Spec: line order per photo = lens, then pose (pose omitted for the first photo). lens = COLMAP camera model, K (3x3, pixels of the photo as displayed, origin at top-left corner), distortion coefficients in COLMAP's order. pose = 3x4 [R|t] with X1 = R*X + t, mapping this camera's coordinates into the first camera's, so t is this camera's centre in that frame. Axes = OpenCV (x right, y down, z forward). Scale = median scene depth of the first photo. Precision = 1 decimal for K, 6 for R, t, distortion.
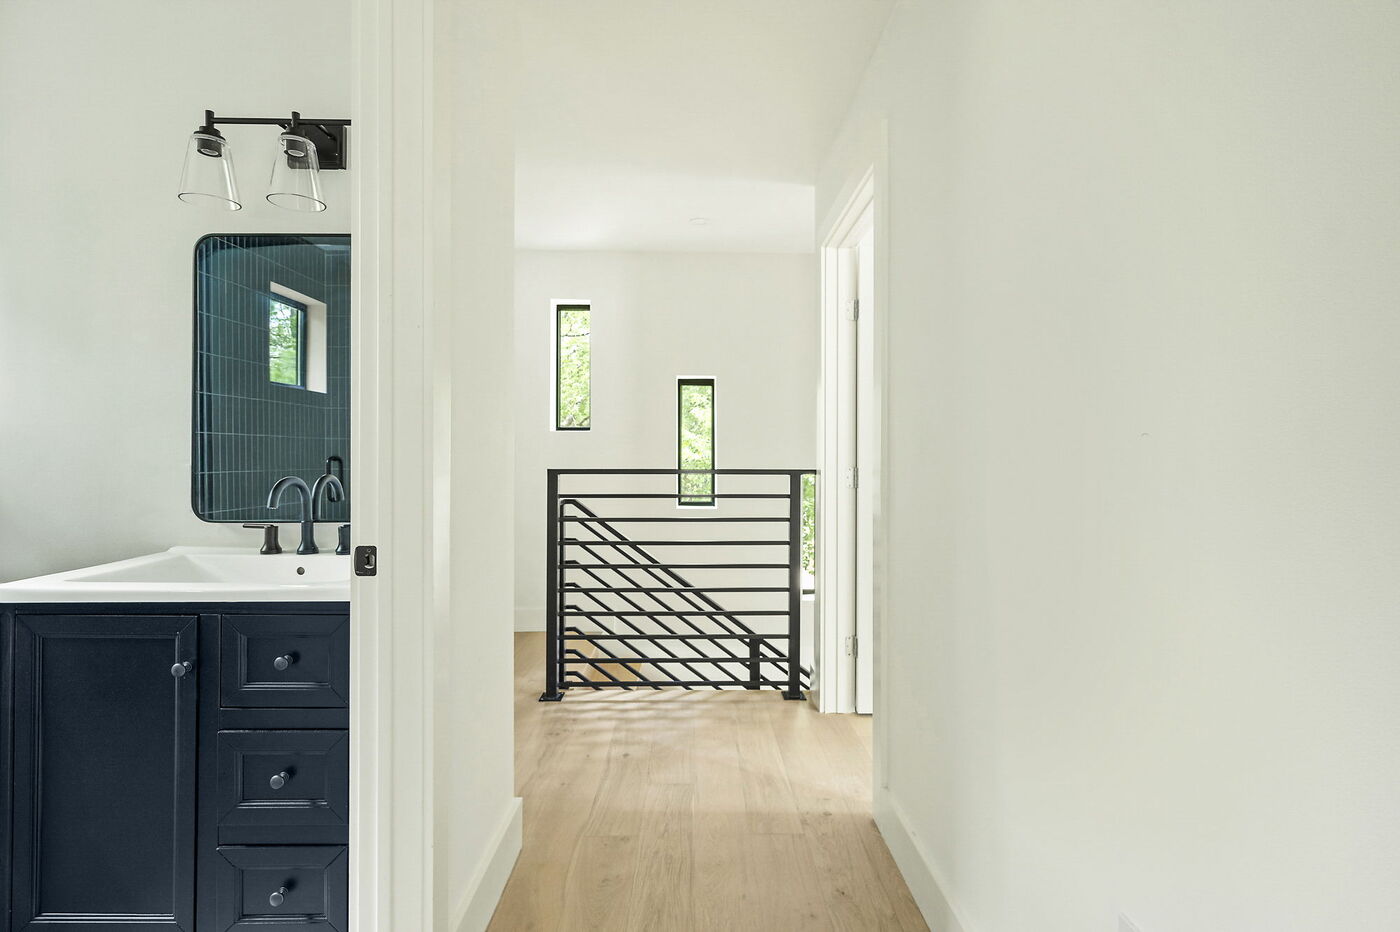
lens RADIAL K [[647.6, 0, 698.1], [0, 647.6, 453.2], [0, 0, 1]] dist [0.001092, 0.000212]
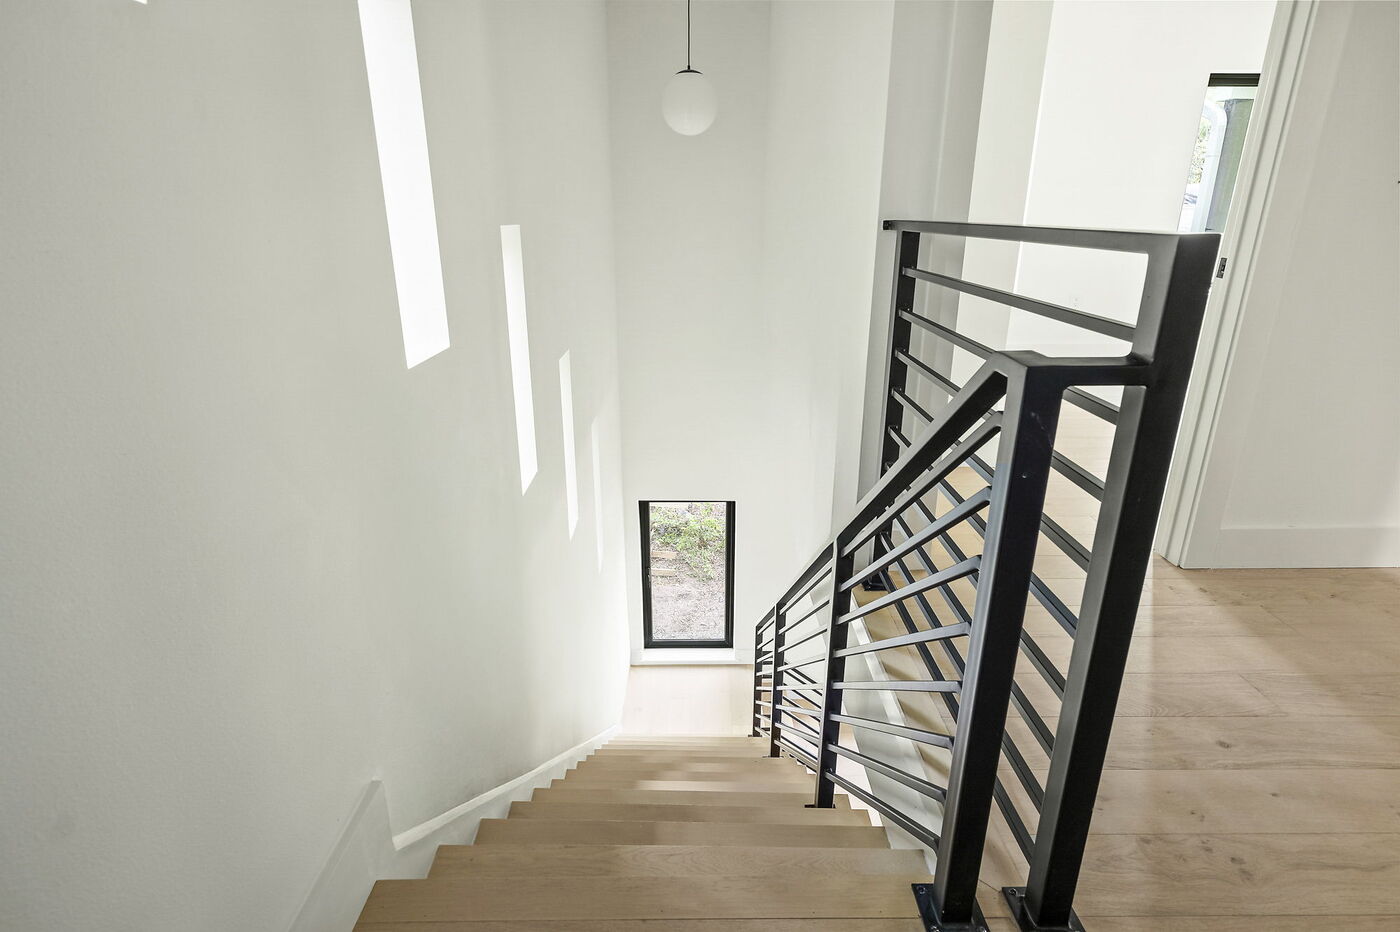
lens RADIAL K [[722.8, 0, 696.7], [0, 722.8, 462.0], [0, 0, 1]] dist [0.000646, 0.000077]
pose [[0.004864, -0.331731, 0.943362, -0.220029], [0.002837, 0.943373, 0.331720, 0.003237], [-0.999984, 0.001063, 0.005530, 0.503278]]
